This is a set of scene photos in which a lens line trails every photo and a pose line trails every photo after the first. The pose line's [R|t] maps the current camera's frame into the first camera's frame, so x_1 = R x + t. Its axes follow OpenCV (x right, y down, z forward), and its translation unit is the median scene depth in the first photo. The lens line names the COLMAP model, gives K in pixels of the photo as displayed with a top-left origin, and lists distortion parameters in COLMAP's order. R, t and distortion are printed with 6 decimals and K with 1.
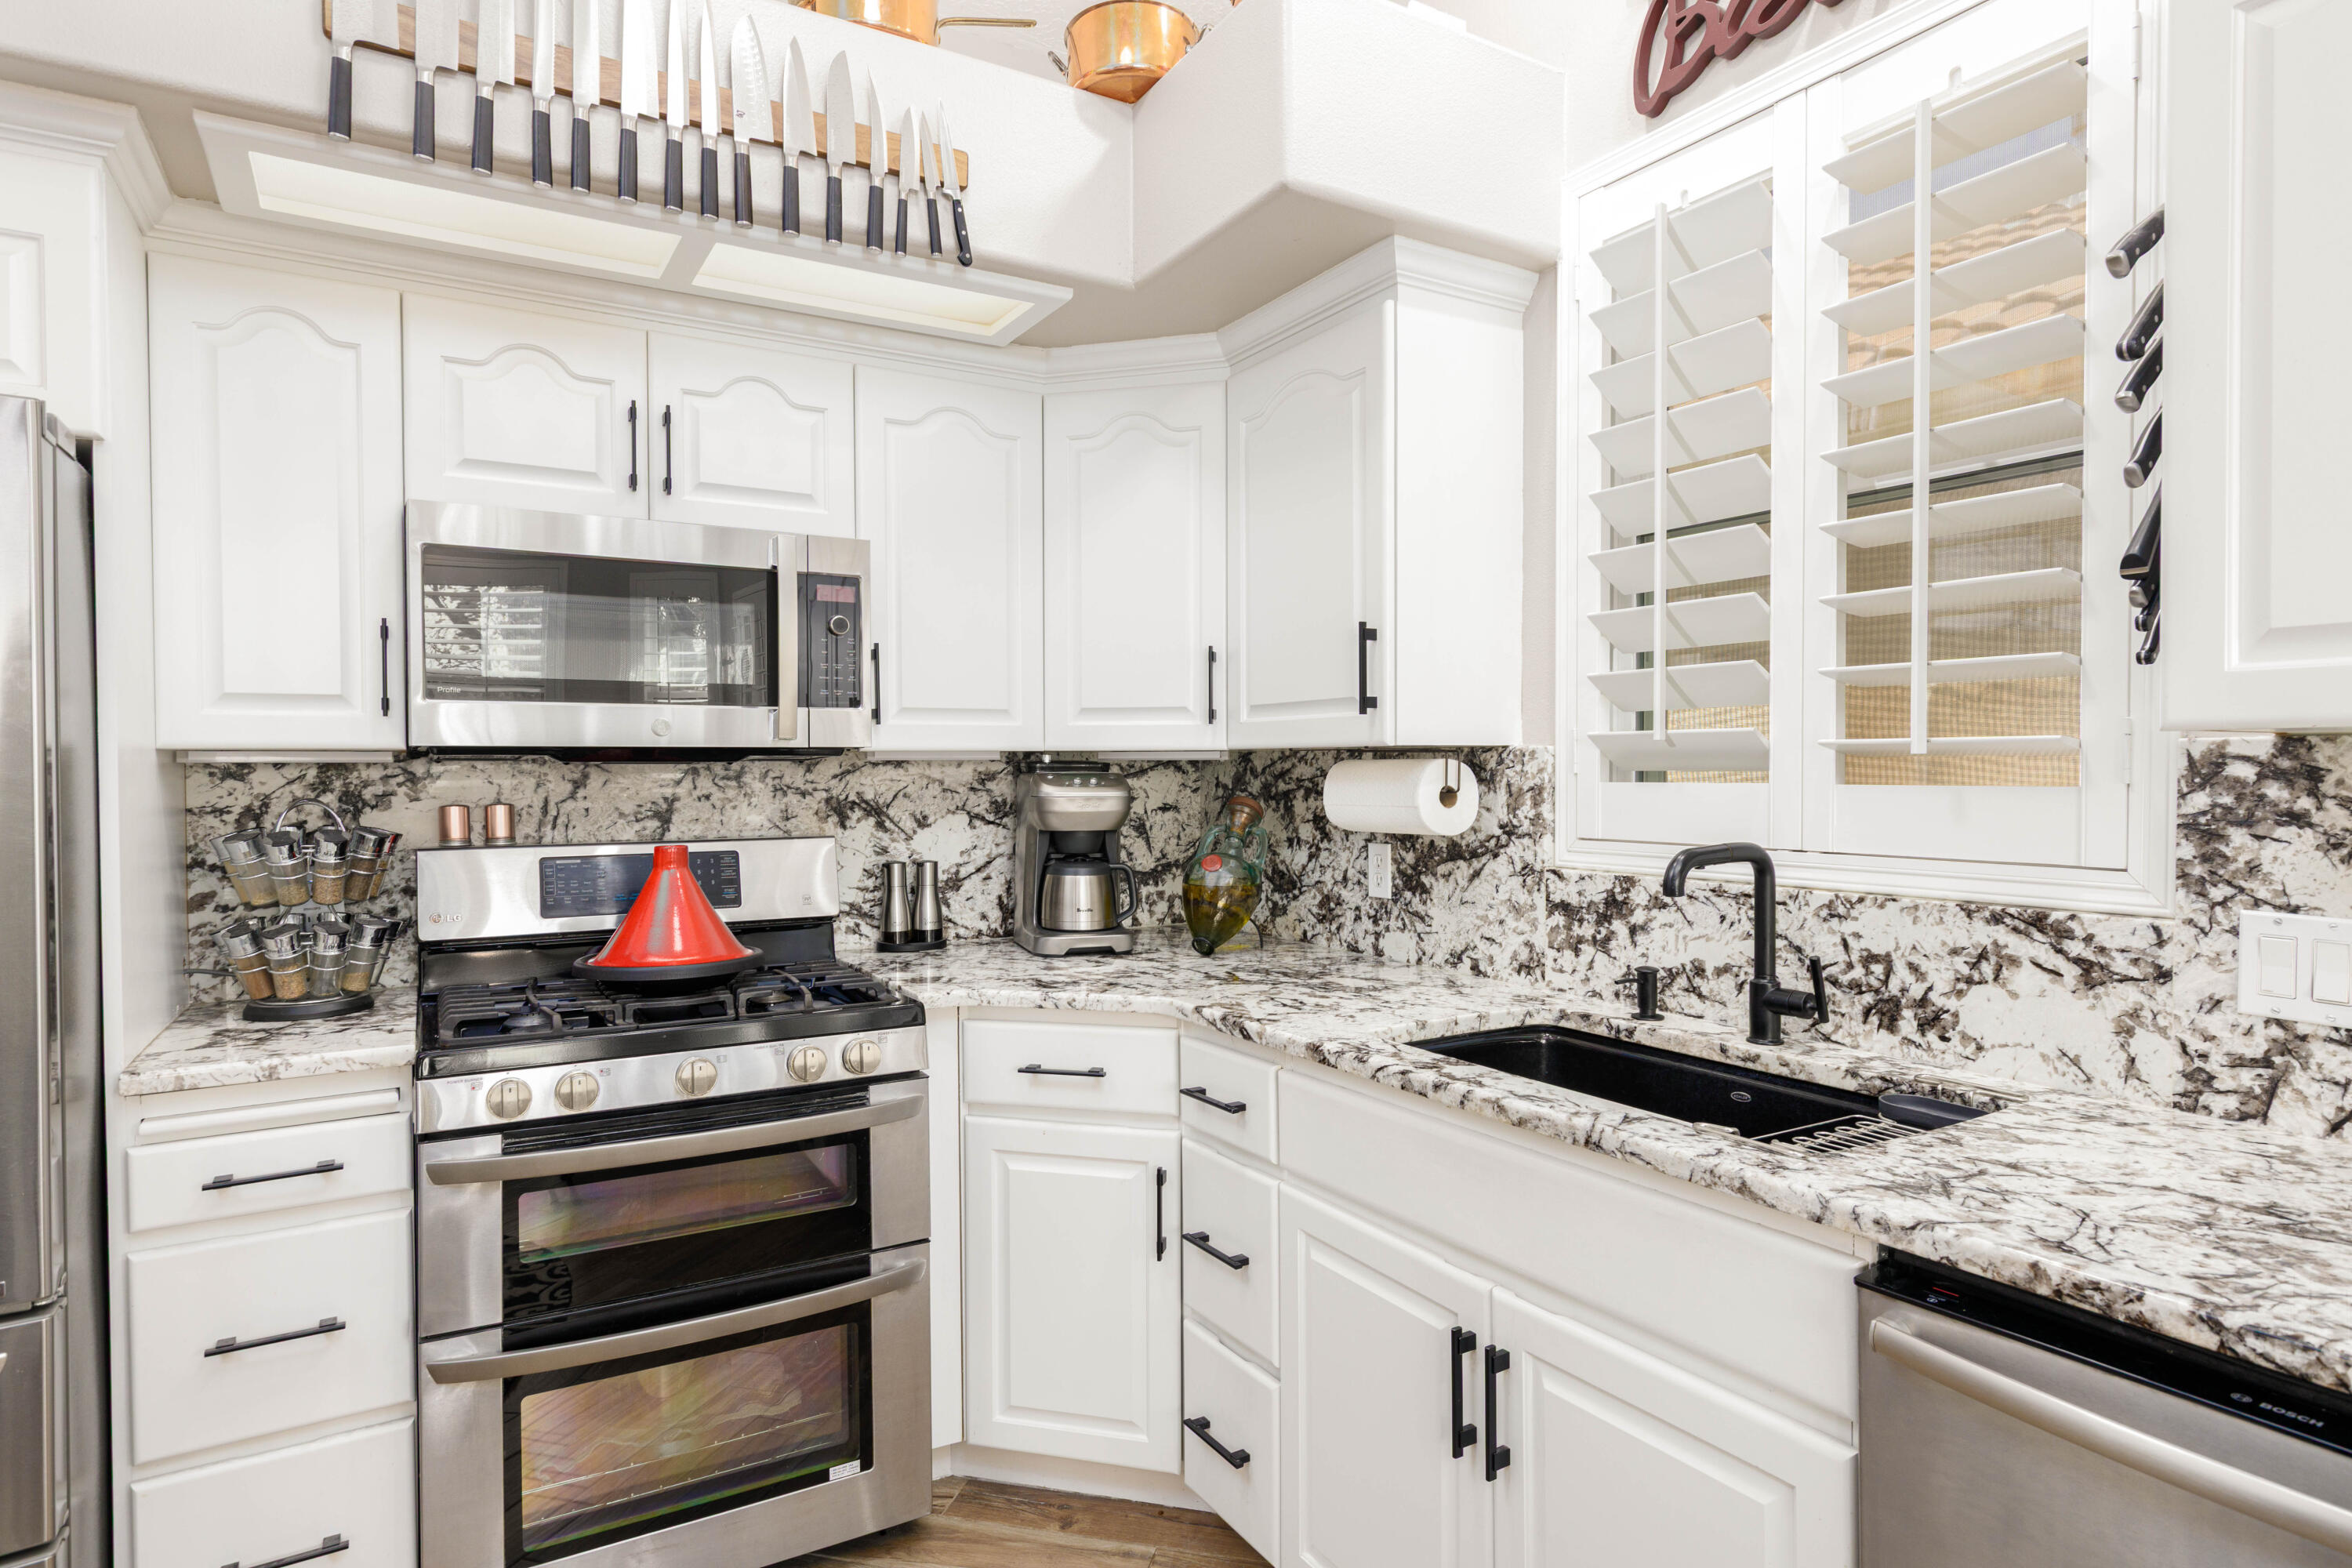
lens RADIAL K [[1283.0, 0, 1167.9], [0, 1283.0, 784.7], [0, 0, 1]] dist [0.001469, -0.000010]
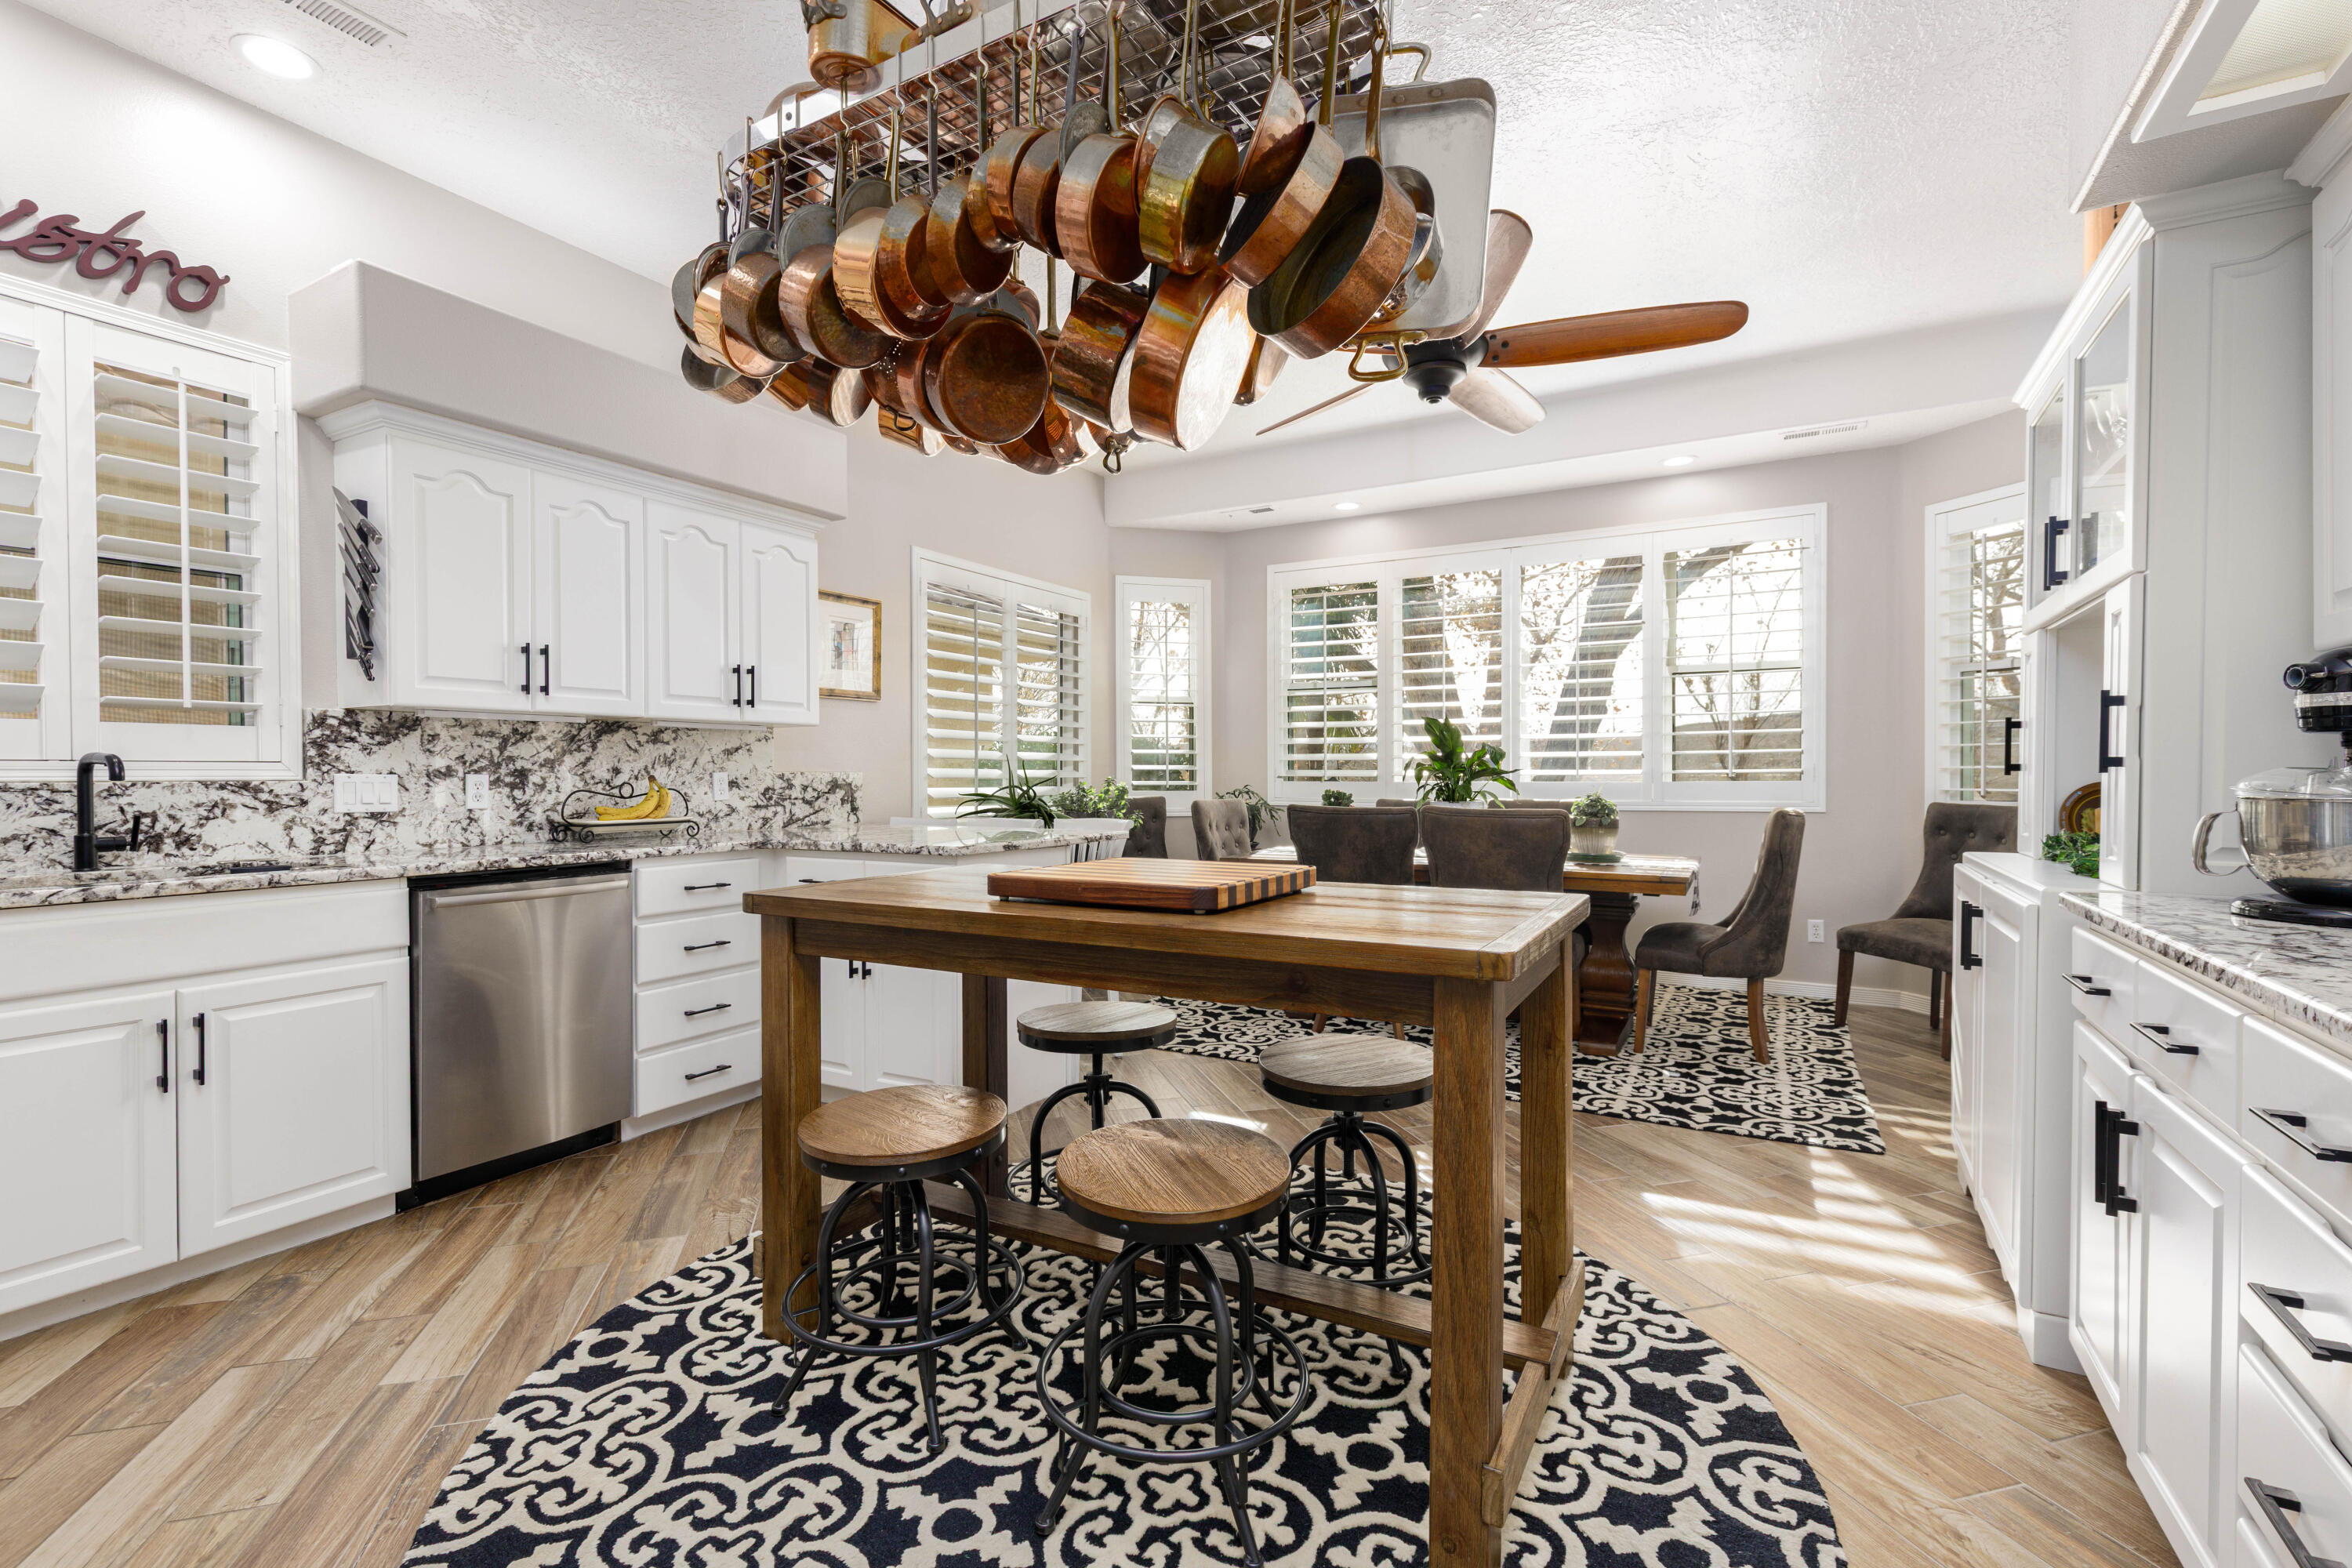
lens RADIAL K [[1047.9, 0, 1180.7], [0, 1047.9, 788.4], [0, 0, 1]] dist [0.001447, -0.000535]
pose [[-0.501944, -0.005521, 0.864883, -1.384450], [0.017595, 0.999707, 0.016594, 0.088008], [-0.864721, 0.023547, -0.501700, 0.414824]]
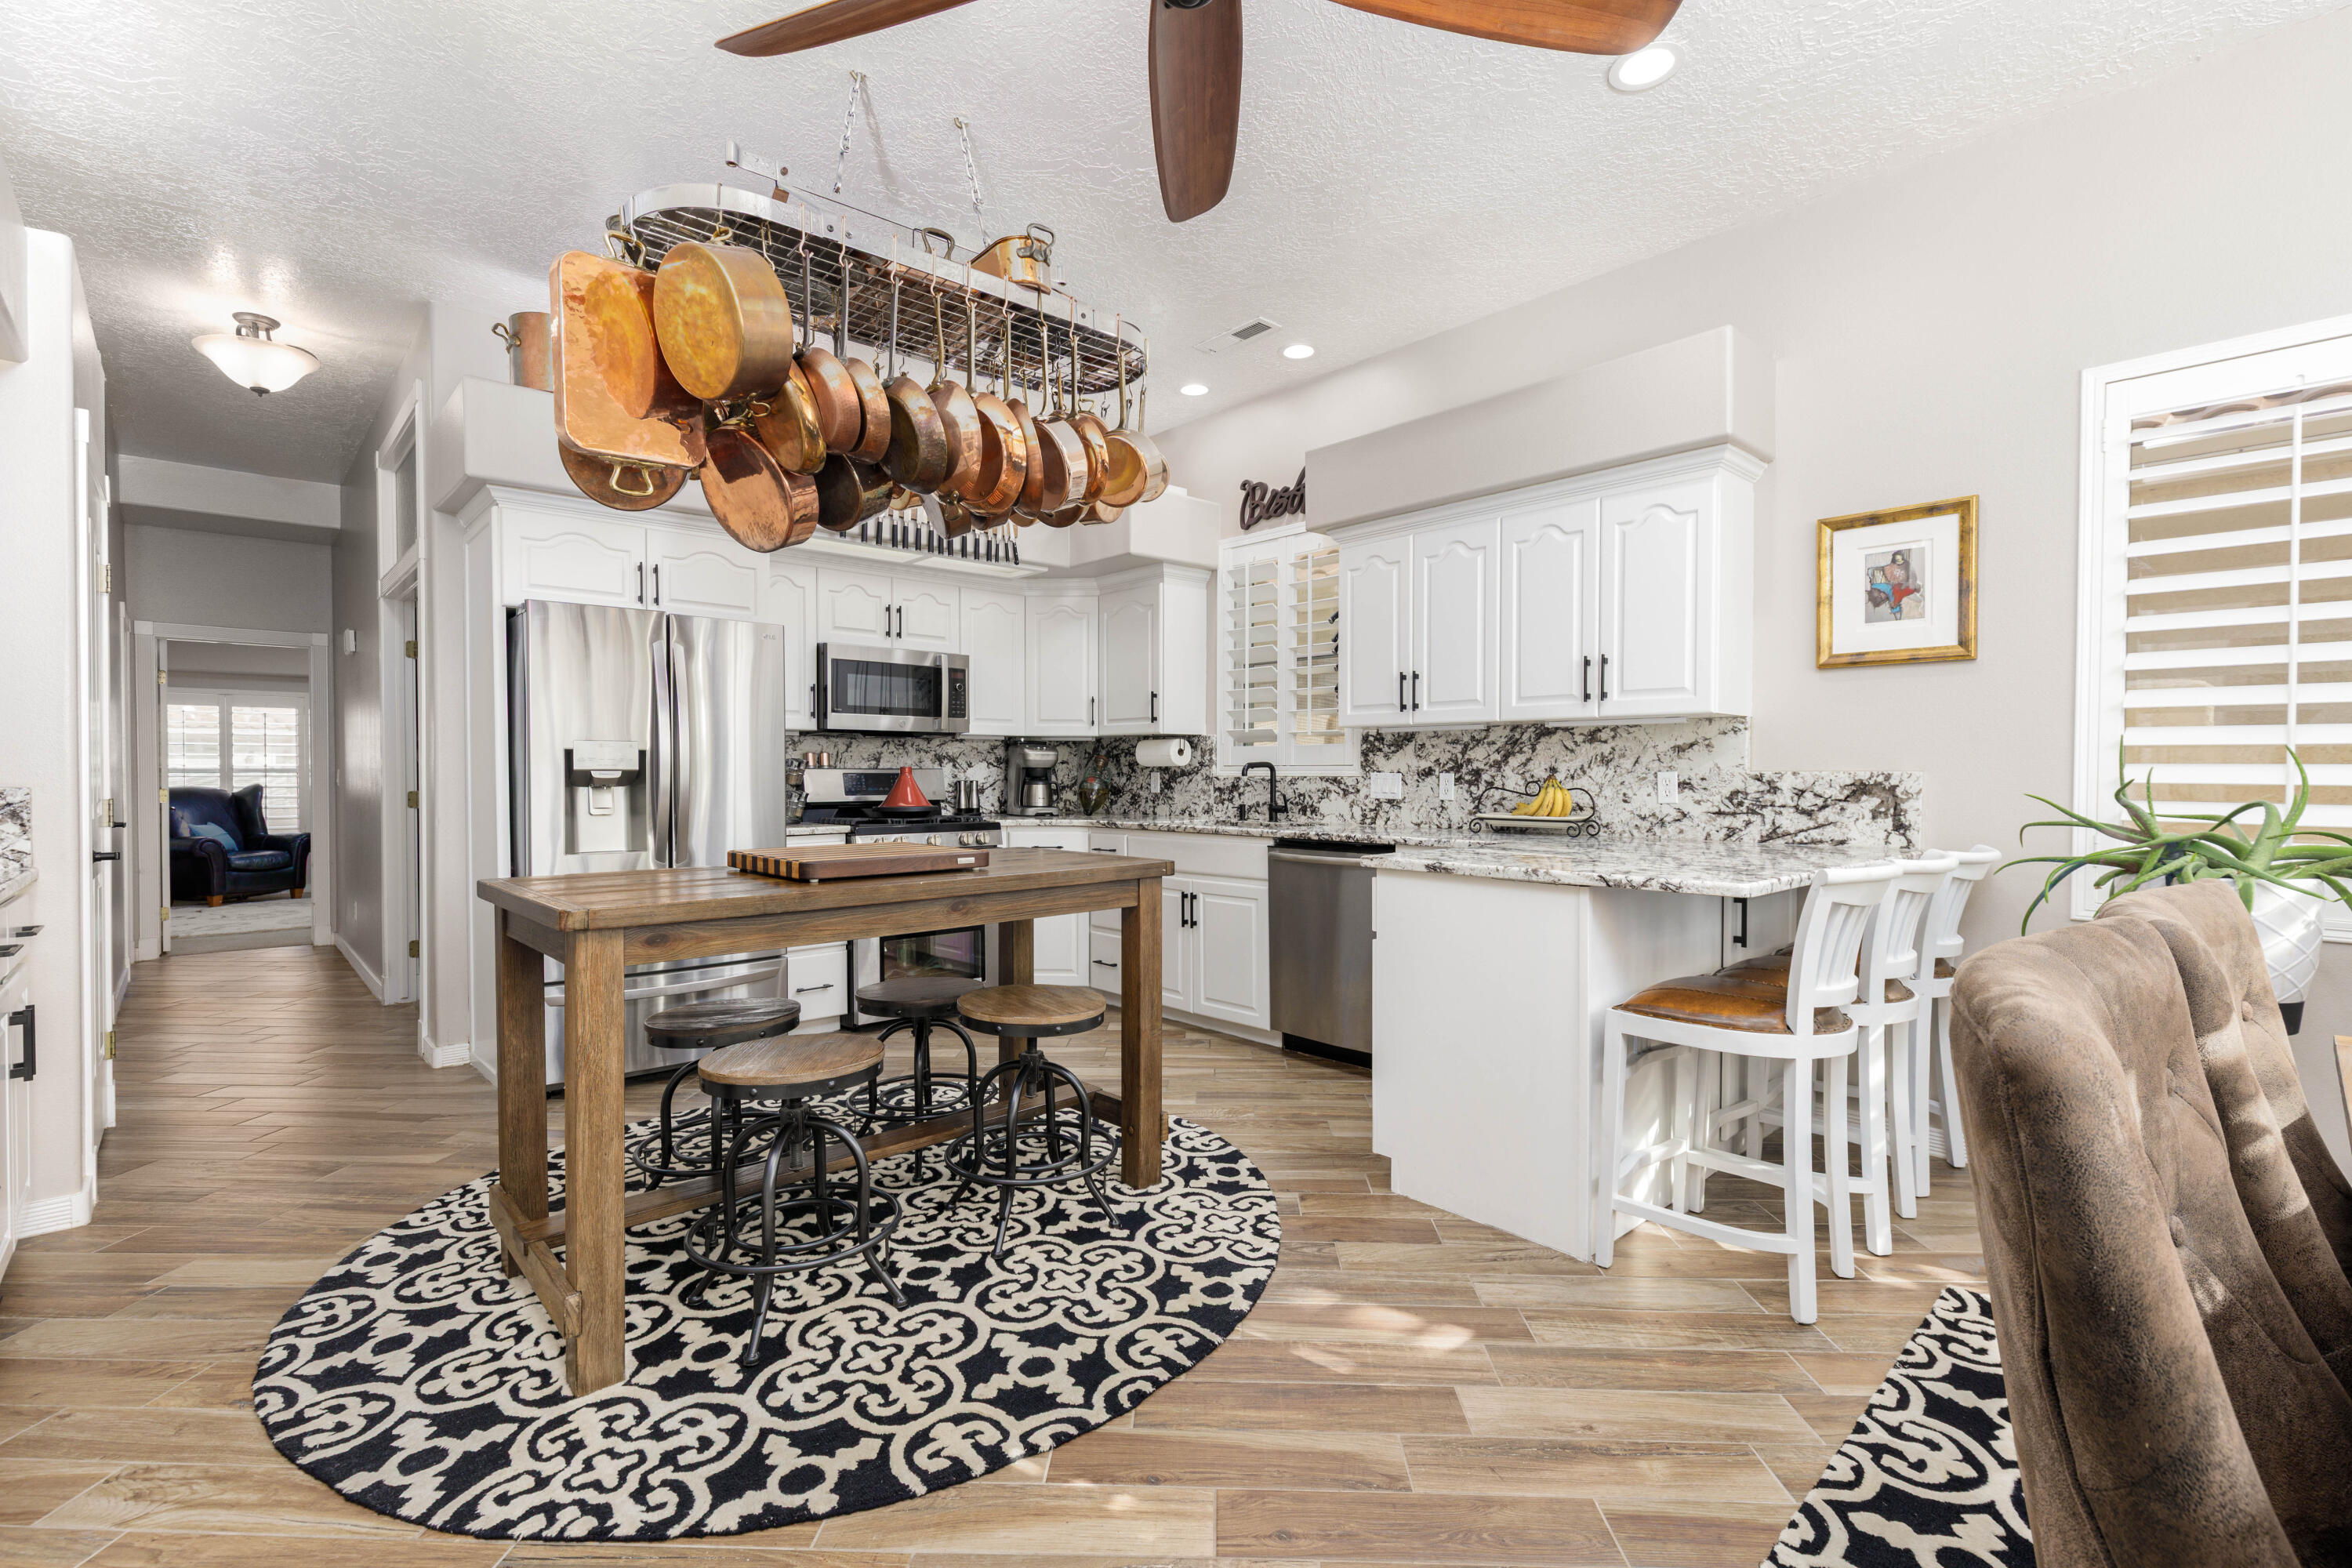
lens RADIAL K [[1047.9, 0, 1180.7], [0, 1047.9, 788.4], [0, 0, 1]] dist [0.001447, -0.000535]
pose [[0.976721, 0.001876, 0.214504, -0.335822], [-0.002201, 0.999997, 0.001277, 0.103826], [-0.214501, -0.001719, 0.976722, -1.524063]]
